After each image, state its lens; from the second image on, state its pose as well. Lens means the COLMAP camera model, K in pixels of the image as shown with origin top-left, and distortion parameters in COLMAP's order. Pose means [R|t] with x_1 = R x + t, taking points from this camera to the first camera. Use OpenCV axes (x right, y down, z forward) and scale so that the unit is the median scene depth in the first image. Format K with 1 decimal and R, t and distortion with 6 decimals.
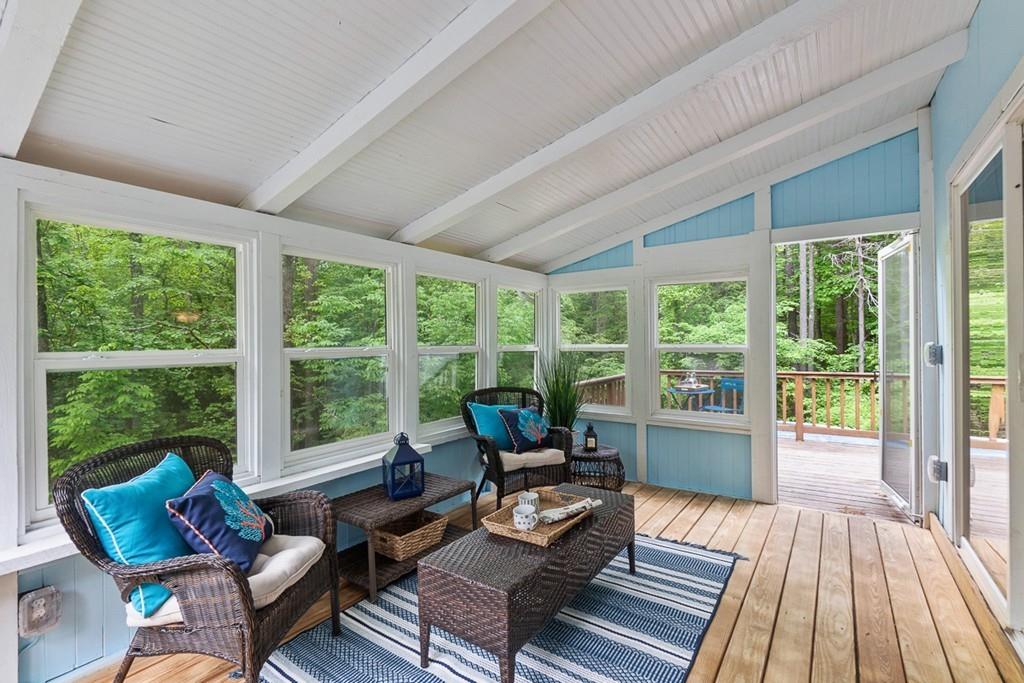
lens RADIAL K [[449.7, 0, 518.6], [0, 449.7, 345.8], [0, 0, 1]] dist [-0.000777, 0.000344]
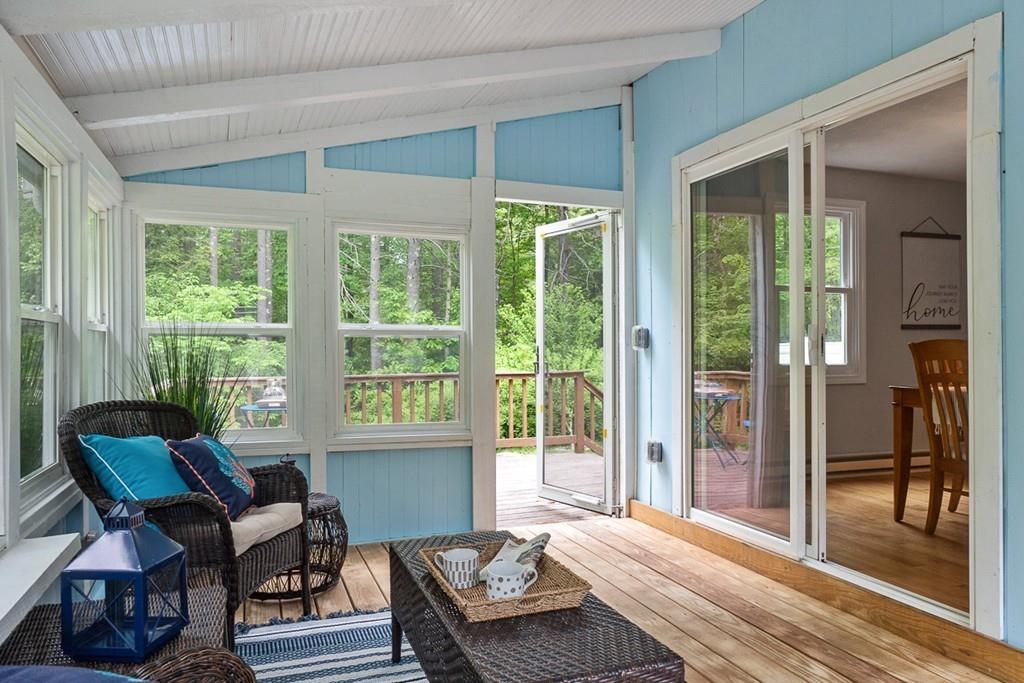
lens RADIAL K [[711.5, 0, 491.7], [0, 711.5, 357.7], [0, 0, 1]] dist [-0.004366, -0.000769]
pose [[0.593487, 0.000490, 0.804843, -0.436650], [-0.002132, 0.999997, 0.000964, 0.050639], [-0.804840, -0.002288, 0.593487, 0.268997]]
